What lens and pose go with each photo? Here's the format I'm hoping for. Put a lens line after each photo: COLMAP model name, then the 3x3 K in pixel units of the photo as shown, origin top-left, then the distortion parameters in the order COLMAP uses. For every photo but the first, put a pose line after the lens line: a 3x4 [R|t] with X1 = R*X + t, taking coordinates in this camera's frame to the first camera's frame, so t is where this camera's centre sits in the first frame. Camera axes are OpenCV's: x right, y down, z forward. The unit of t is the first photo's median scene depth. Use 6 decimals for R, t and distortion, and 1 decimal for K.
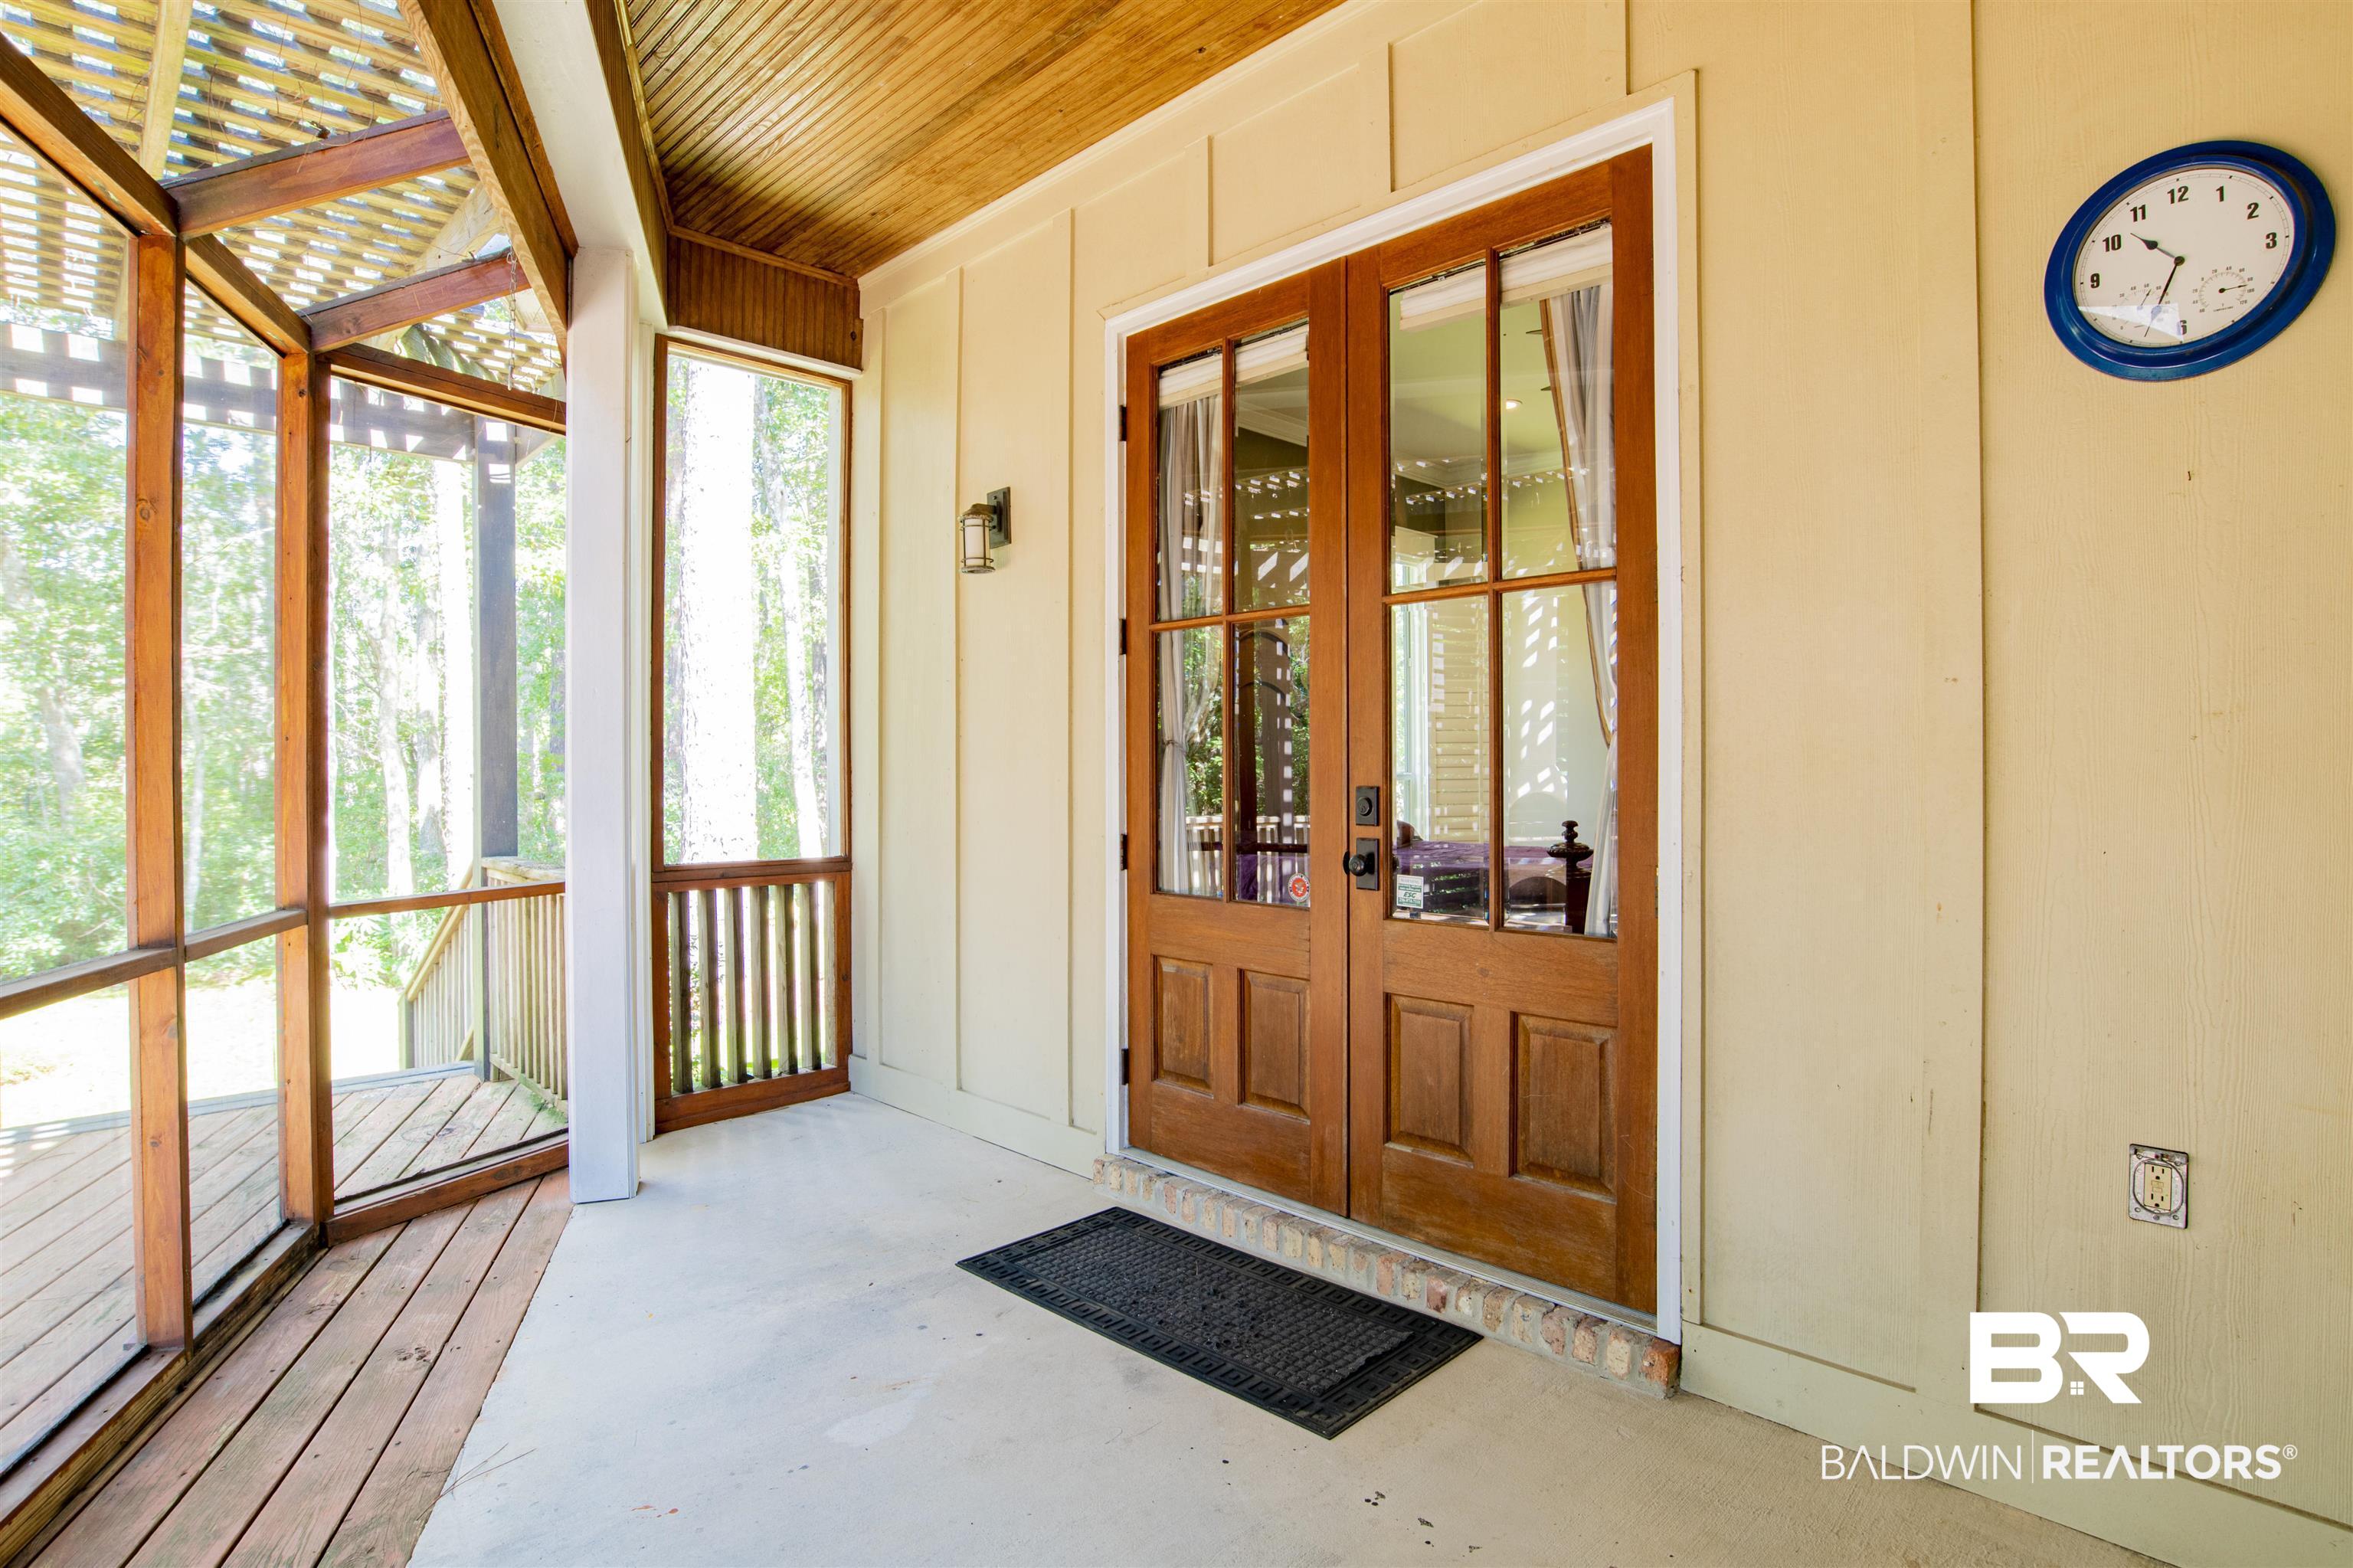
lens RADIAL K [[1209.6, 0, 1185.3], [0, 1209.6, 766.7], [0, 0, 1]] dist [-0.065515, 0.025895]
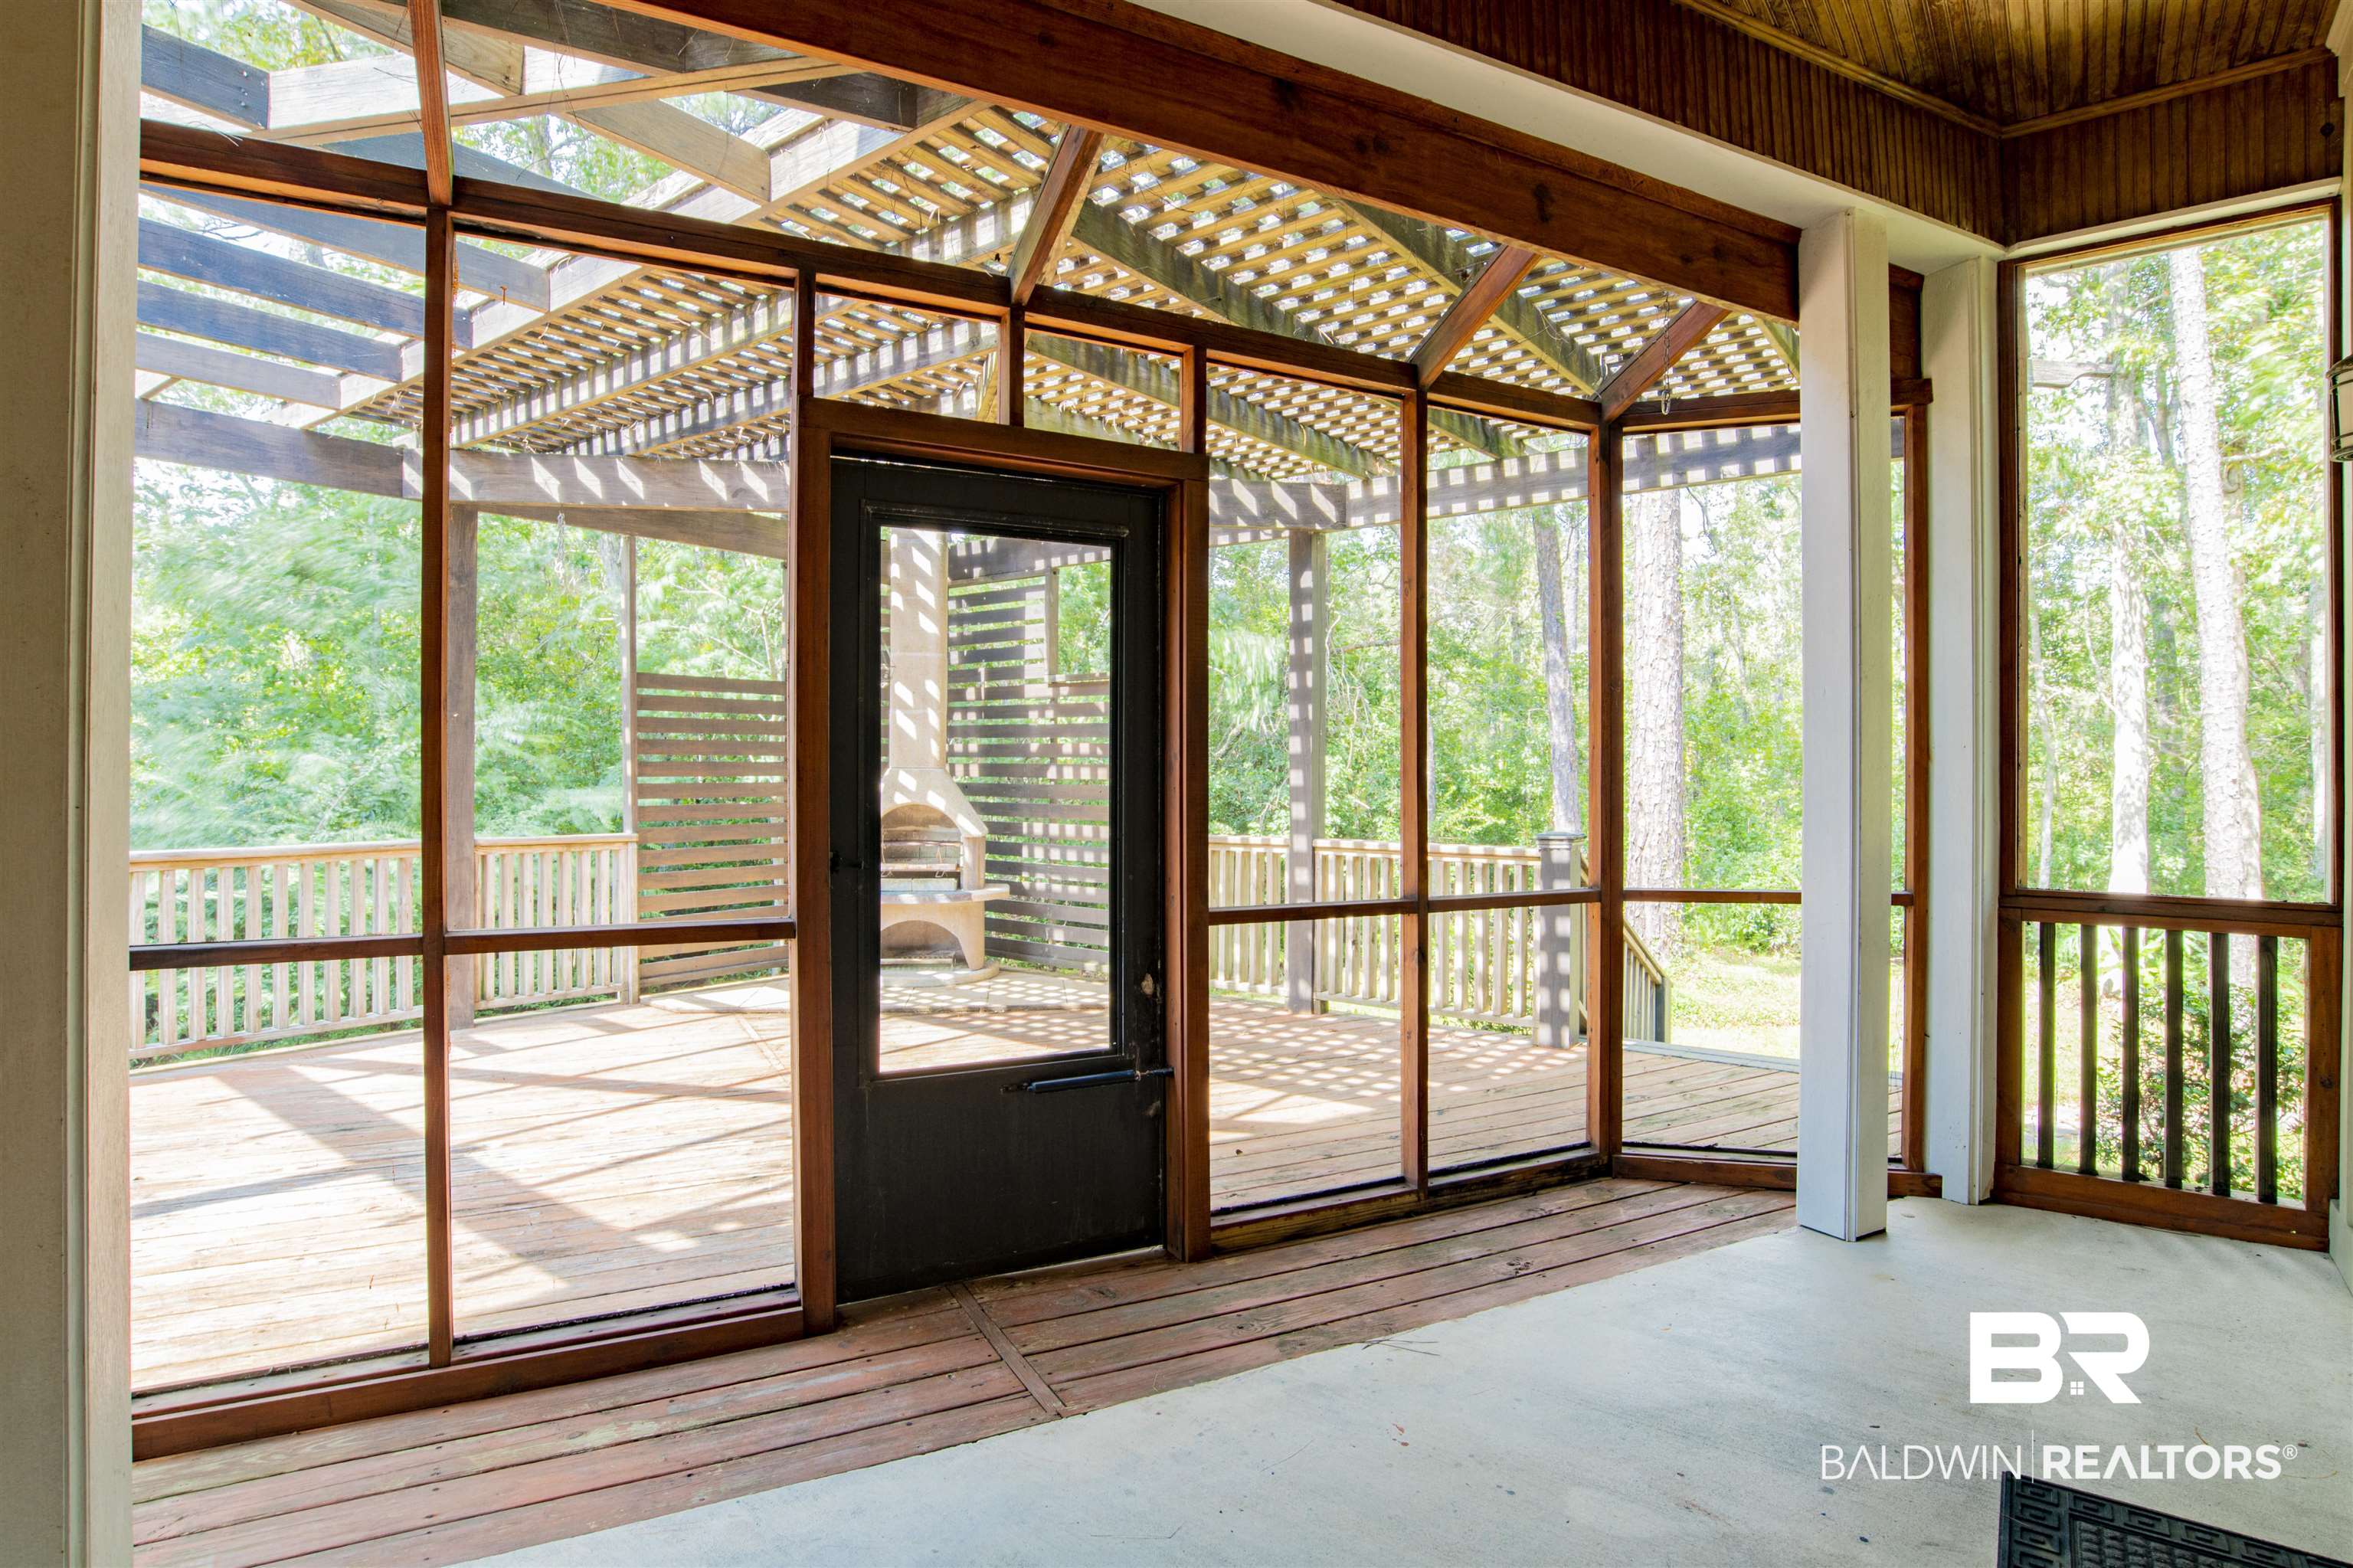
lens RADIAL K [[1209.6, 0, 1185.3], [0, 1209.6, 766.7], [0, 0, 1]] dist [-0.065515, 0.025895]
pose [[0.149459, -0.001970, -0.988766, 0.361697], [-0.002058, 0.999995, -0.002303, 0.000431], [0.988766, 0.002379, 0.149454, 0.361749]]
